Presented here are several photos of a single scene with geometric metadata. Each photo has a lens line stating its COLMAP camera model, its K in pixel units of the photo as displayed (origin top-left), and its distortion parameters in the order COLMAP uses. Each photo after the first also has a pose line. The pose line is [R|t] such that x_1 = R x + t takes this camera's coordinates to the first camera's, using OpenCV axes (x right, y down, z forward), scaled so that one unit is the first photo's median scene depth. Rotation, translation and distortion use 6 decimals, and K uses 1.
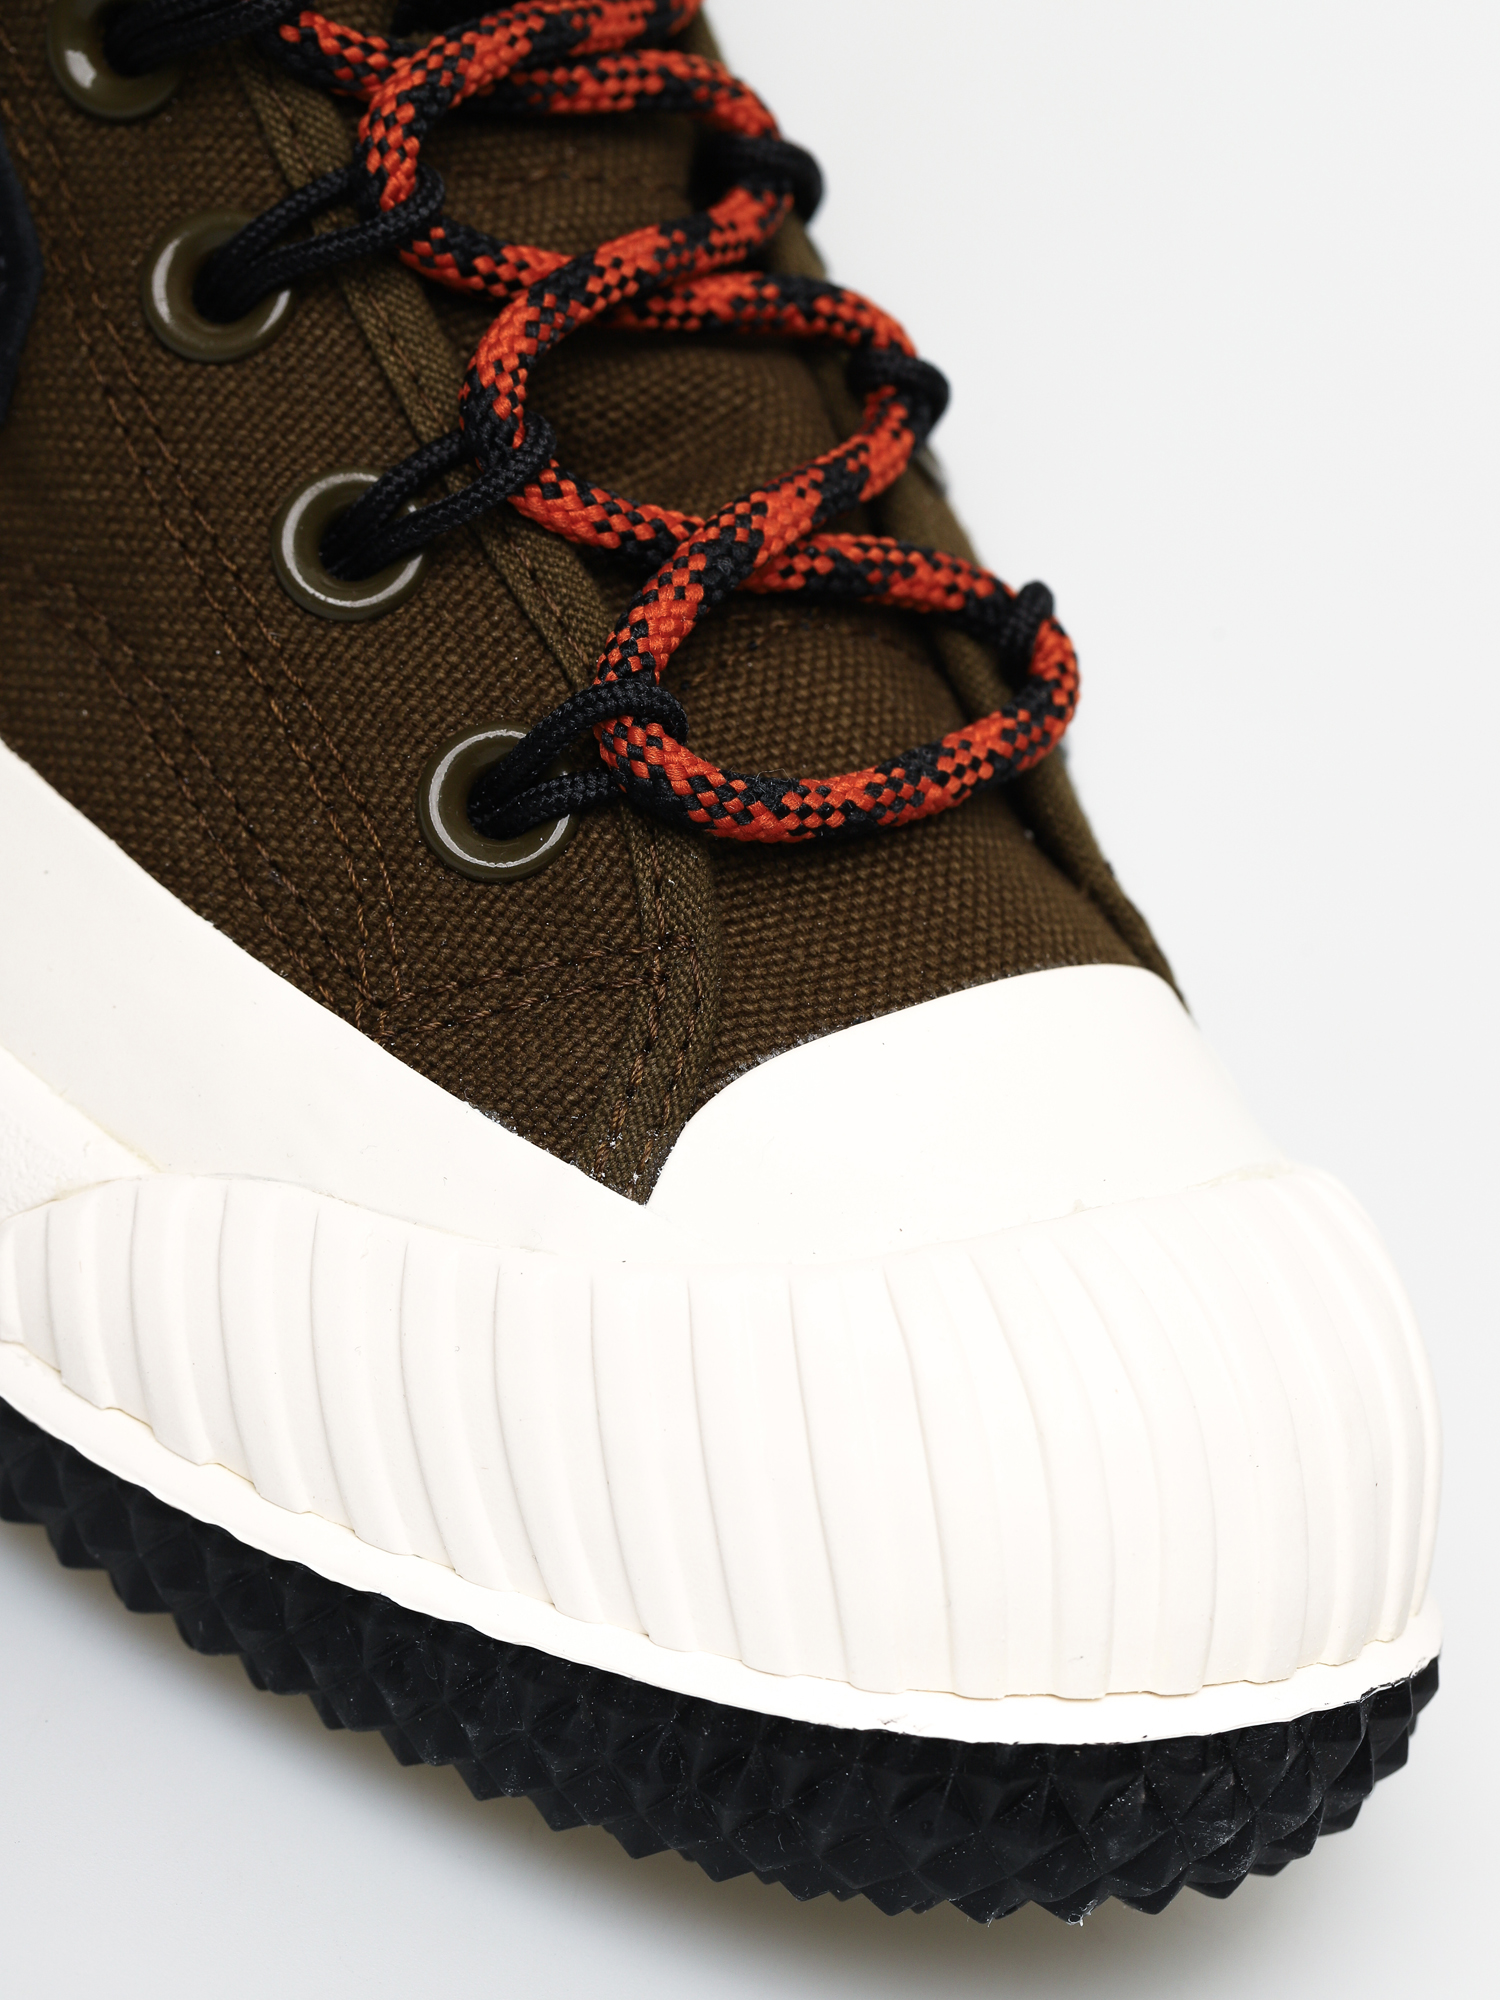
lens RADIAL K [[5570.3, 0, 750.0], [0, 5570.3, 1000.0], [0, 0, 1]] dist [0.051967, 0.006292]
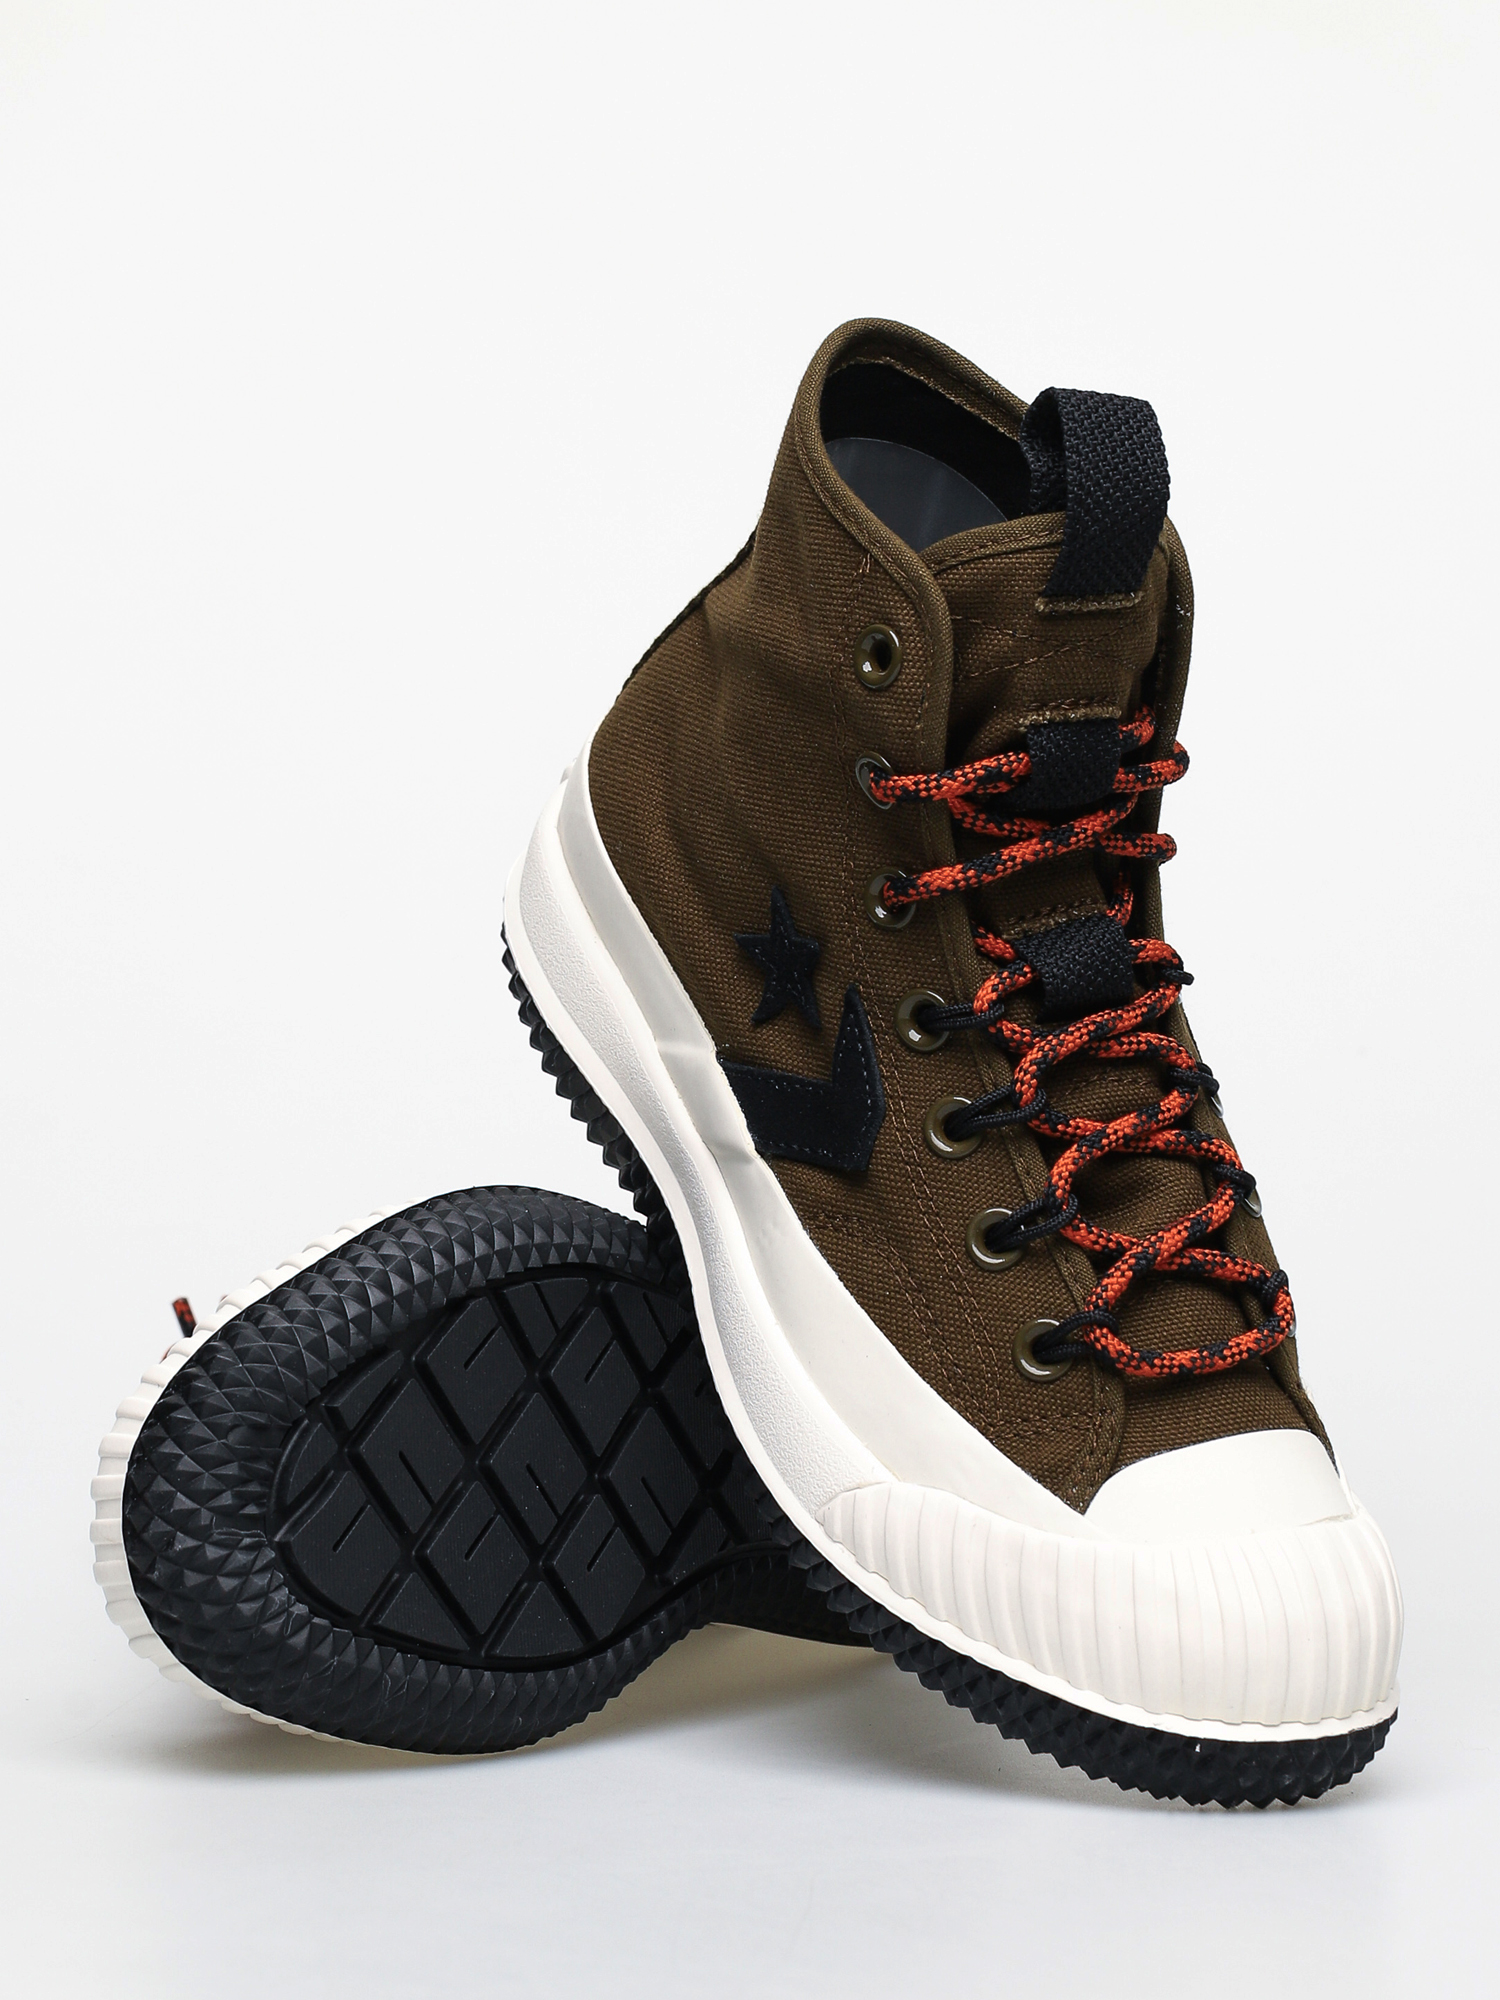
lens RADIAL K [[5626.7, 0, 750.0], [0, 5626.7, 1000.0], [0, 0, 1]] dist [0.013609, -9.380383]
pose [[0.982446, 0.081871, -0.167621, 0.233779], [-0.081239, 0.996638, 0.010640, -0.206241], [0.167928, 0.003164, 0.985794, -1.507497]]
